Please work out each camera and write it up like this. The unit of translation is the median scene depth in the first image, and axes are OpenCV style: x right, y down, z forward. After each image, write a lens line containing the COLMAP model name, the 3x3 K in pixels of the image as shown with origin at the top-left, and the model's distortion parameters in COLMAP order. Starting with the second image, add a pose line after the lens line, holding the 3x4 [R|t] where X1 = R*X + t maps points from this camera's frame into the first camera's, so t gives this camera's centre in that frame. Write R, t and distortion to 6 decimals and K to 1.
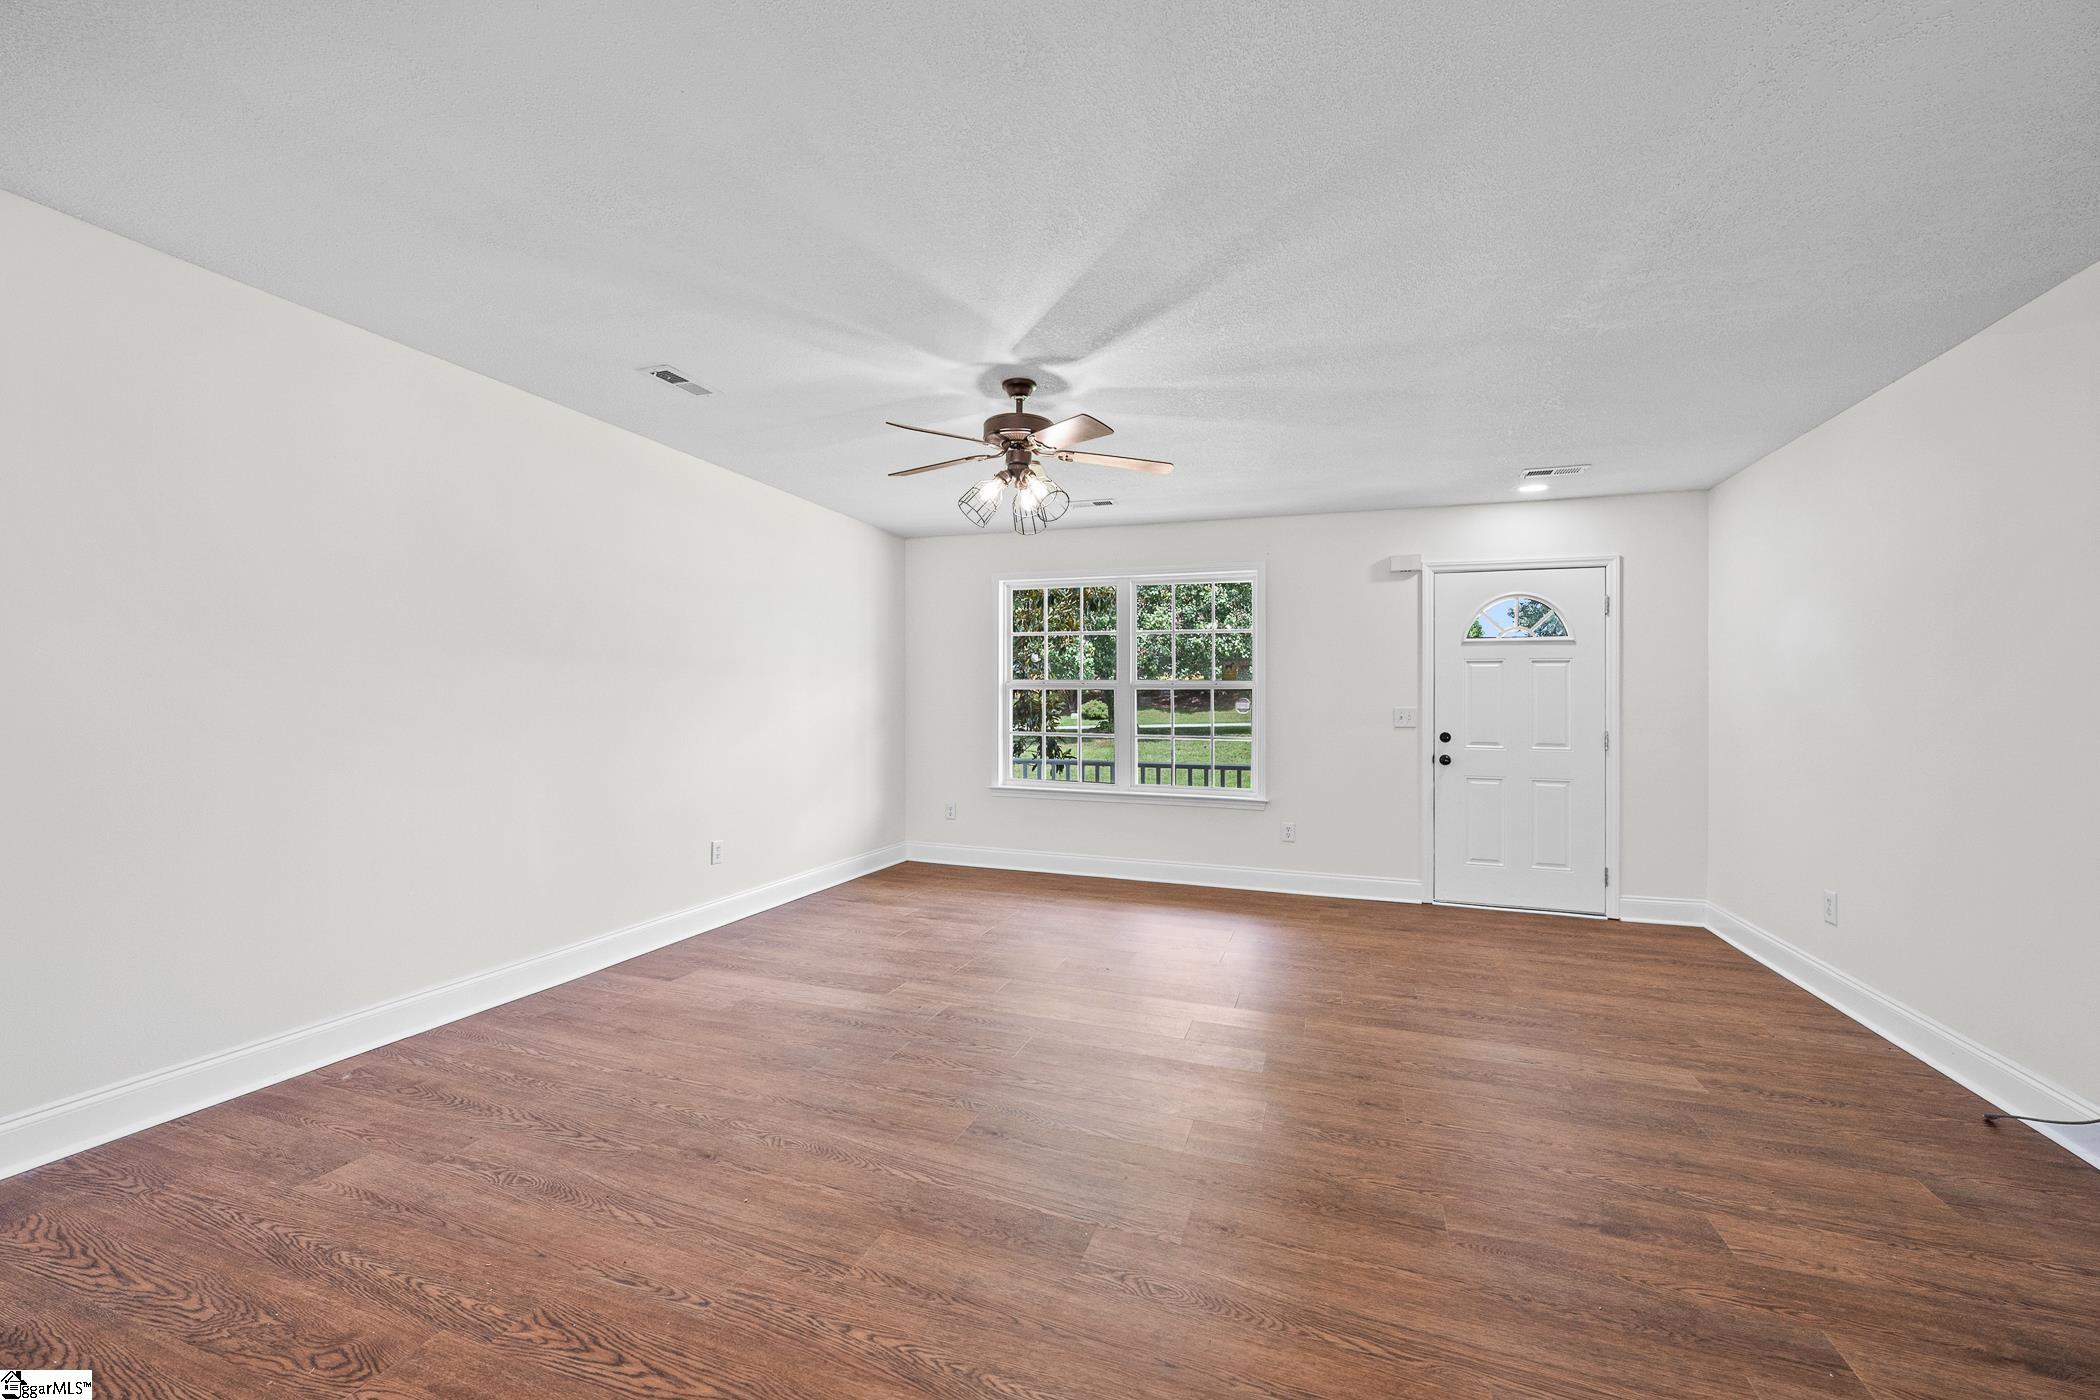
lens RADIAL K [[833.6, 0, 1036.8], [0, 833.6, 697.1], [0, 0, 1]] dist [-0.003198, 0.000185]
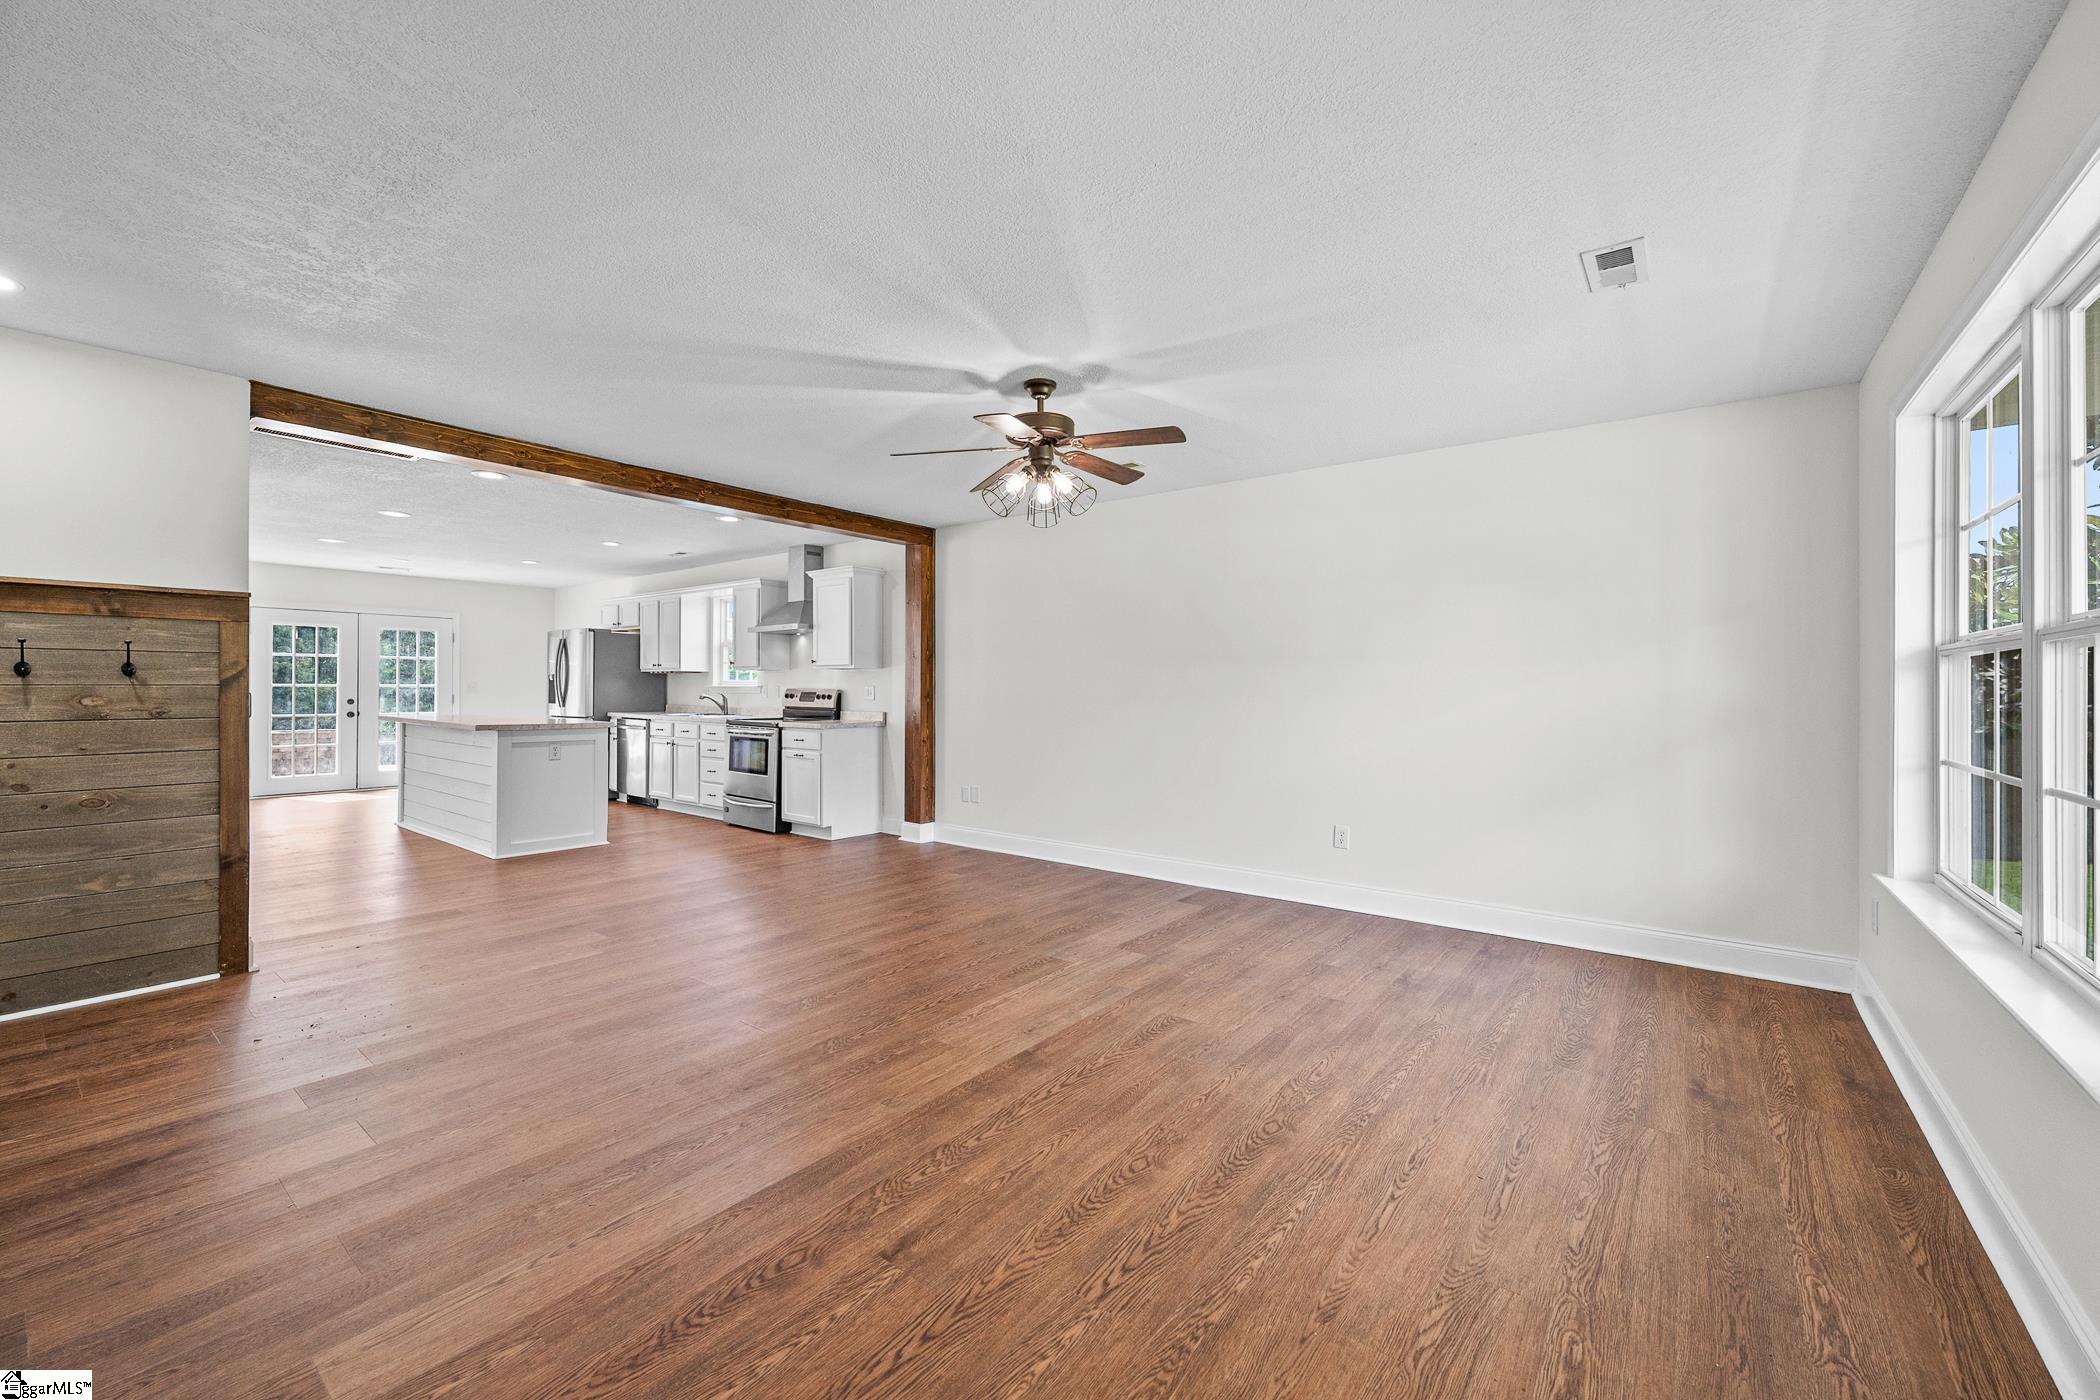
lens RADIAL K [[833.6, 0, 1057.5], [0, 833.6, 686.5], [0, 0, 1]] dist [-0.003198, 0.000185]
pose [[-0.301669, -0.017067, -0.953260, 0.986149], [-0.000672, 0.999843, -0.017689, 0.026324], [0.953412, -0.004696, -0.301634, 1.358170]]
